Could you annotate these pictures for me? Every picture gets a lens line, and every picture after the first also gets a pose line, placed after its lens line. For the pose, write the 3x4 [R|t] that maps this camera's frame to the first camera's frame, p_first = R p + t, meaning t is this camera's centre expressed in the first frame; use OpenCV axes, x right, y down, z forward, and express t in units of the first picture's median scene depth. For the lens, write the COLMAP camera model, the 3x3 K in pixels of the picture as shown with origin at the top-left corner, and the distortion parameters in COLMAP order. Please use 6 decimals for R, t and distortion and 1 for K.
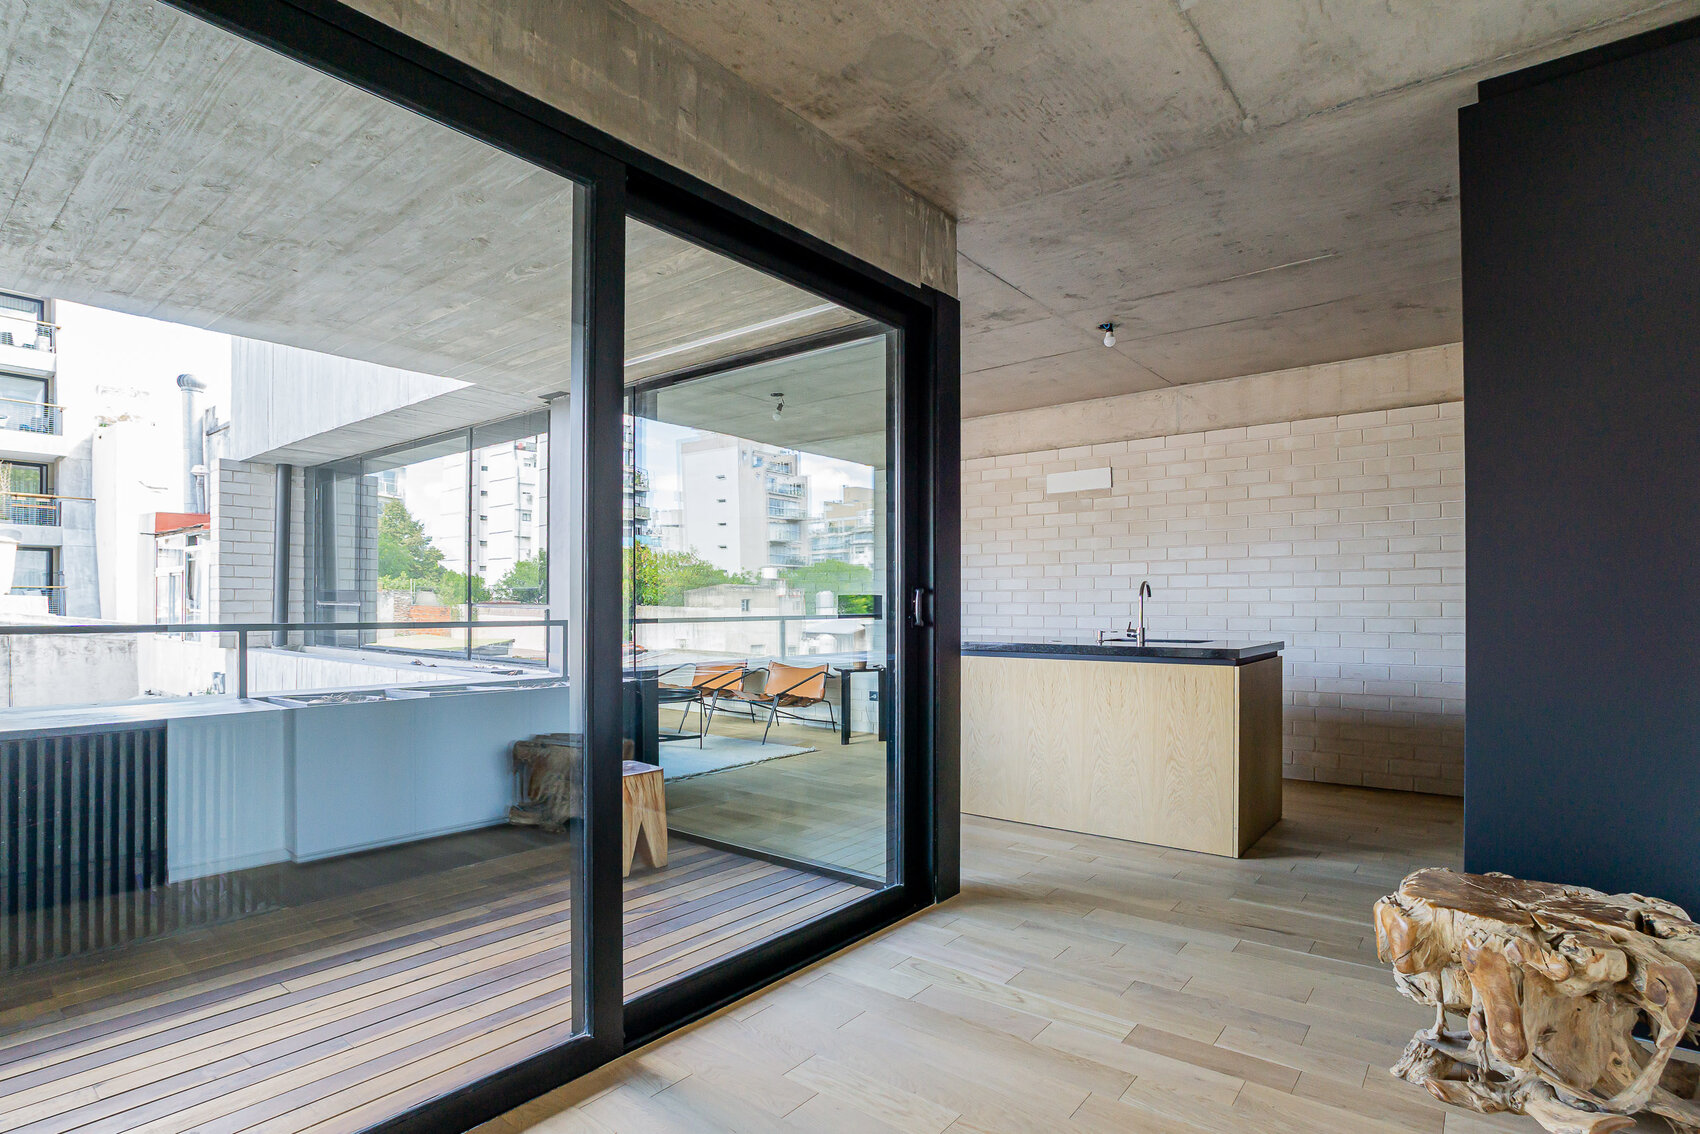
lens RADIAL K [[867.7, 0, 841.4], [0, 867.7, 600.4], [0, 0, 1]] dist [-0.039320, 0.006526]
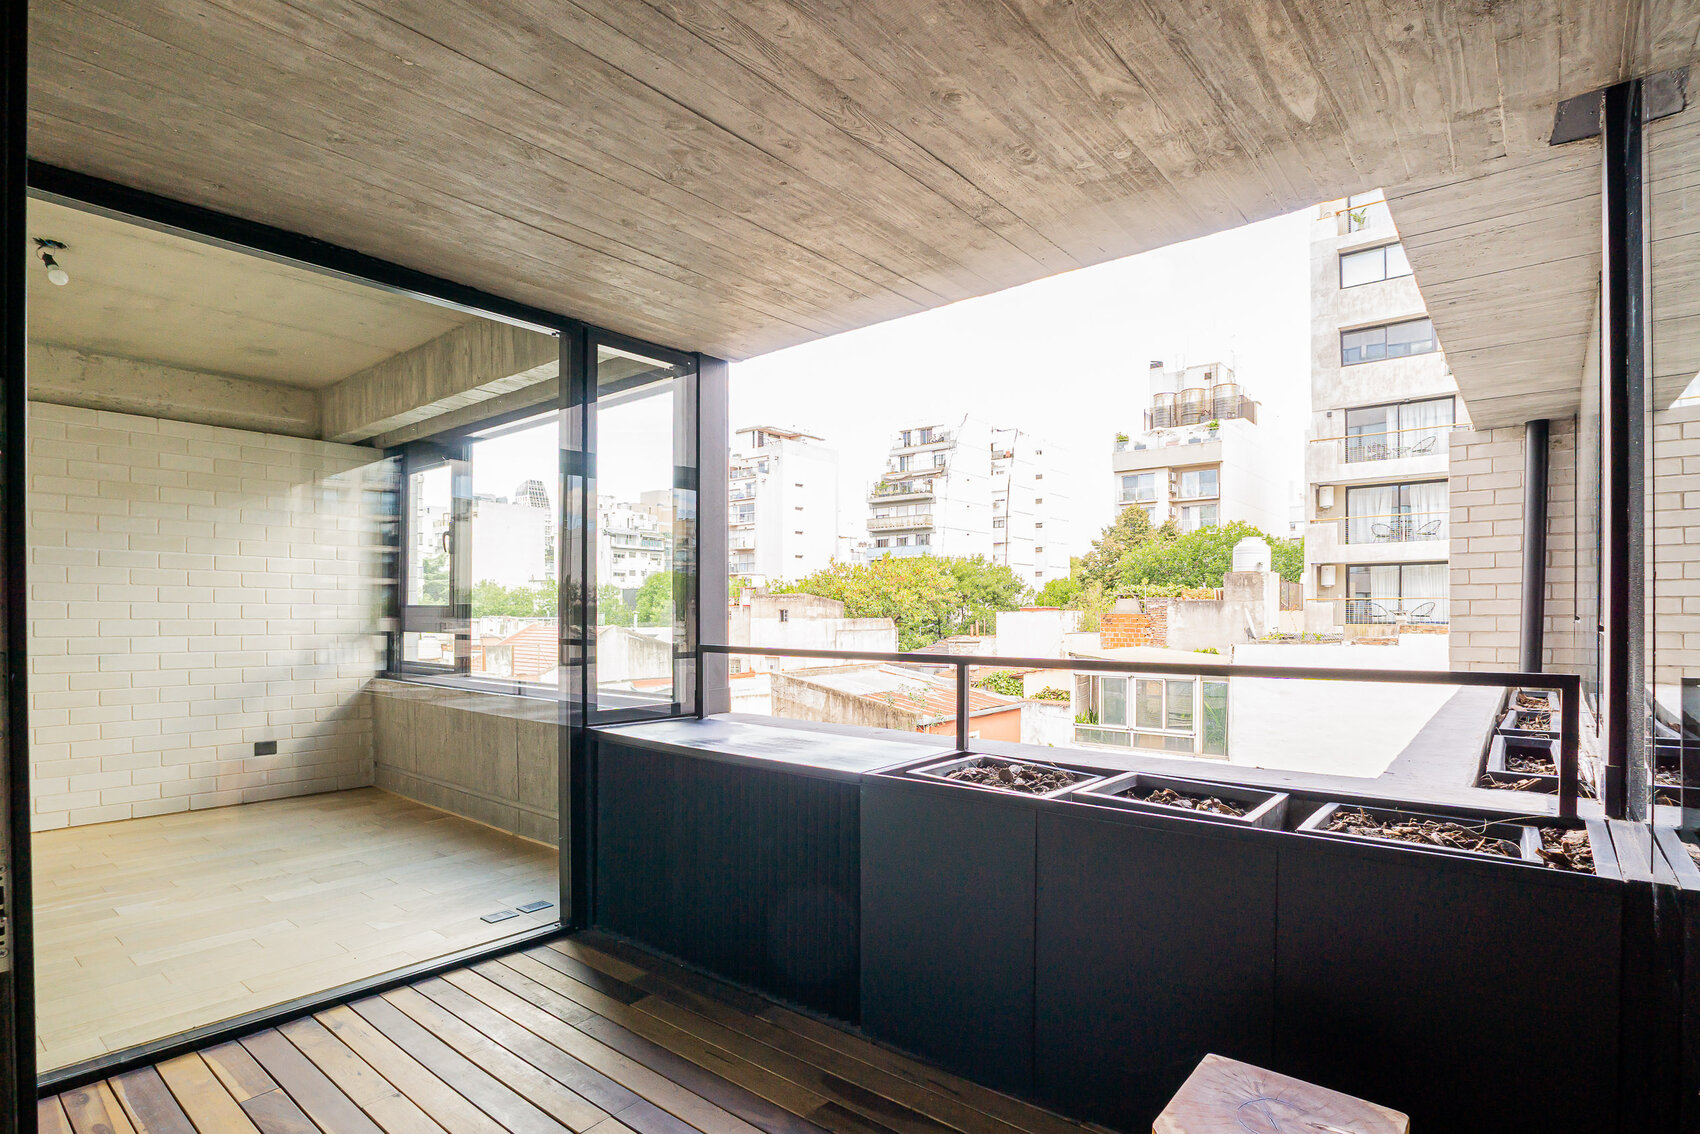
lens RADIAL K [[869.0, 0, 853.8], [0, 869.0, 622.4], [0, 0, 1]] dist [-0.035378, 0.004285]
pose [[0.005173, 0.008551, -0.999950, 0.094346], [0.012364, 0.999886, 0.008614, -0.013914], [0.999910, -0.012408, 0.005067, 0.965552]]
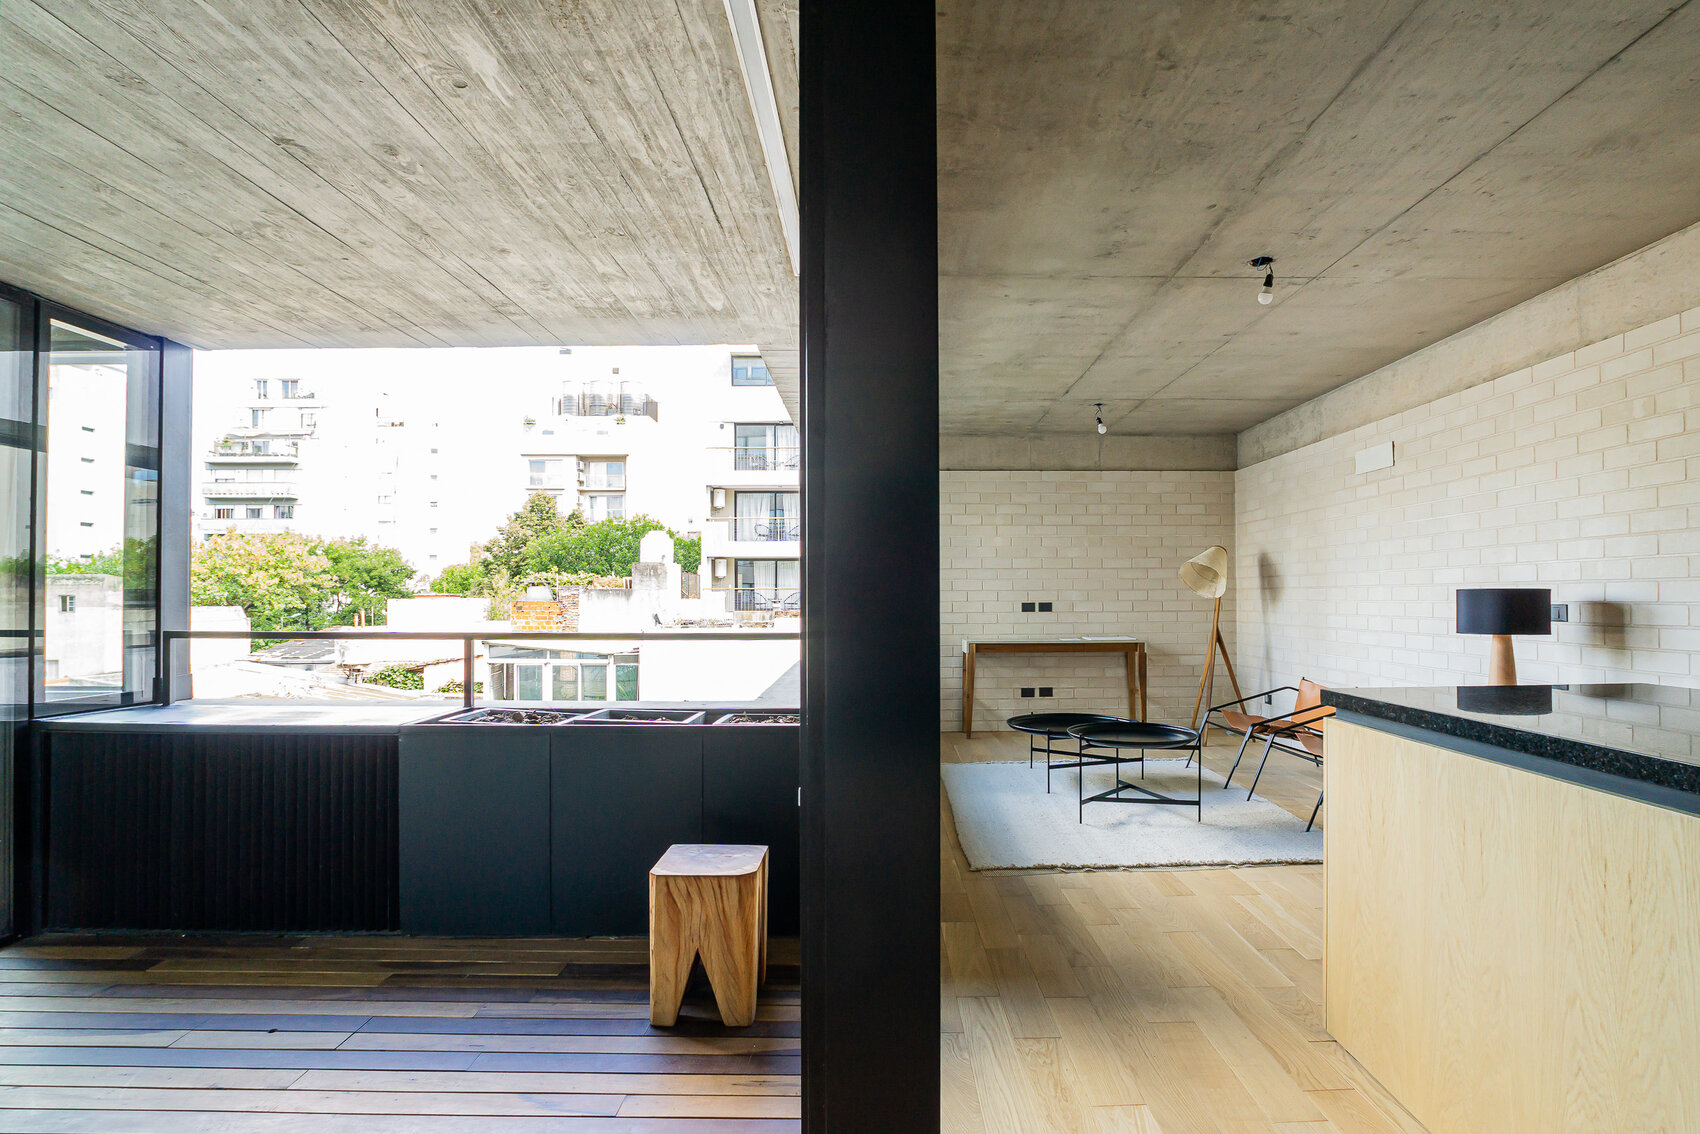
lens RADIAL K [[869.0, 0, 884.2], [0, 869.0, 603.5], [0, 0, 1]] dist [-0.035378, 0.004285]
pose [[0.641008, 0.000471, -0.767534, 0.410652], [0.010261, 0.999905, 0.009183, -0.013764], [0.767466, -0.013762, 0.640942, 0.779828]]
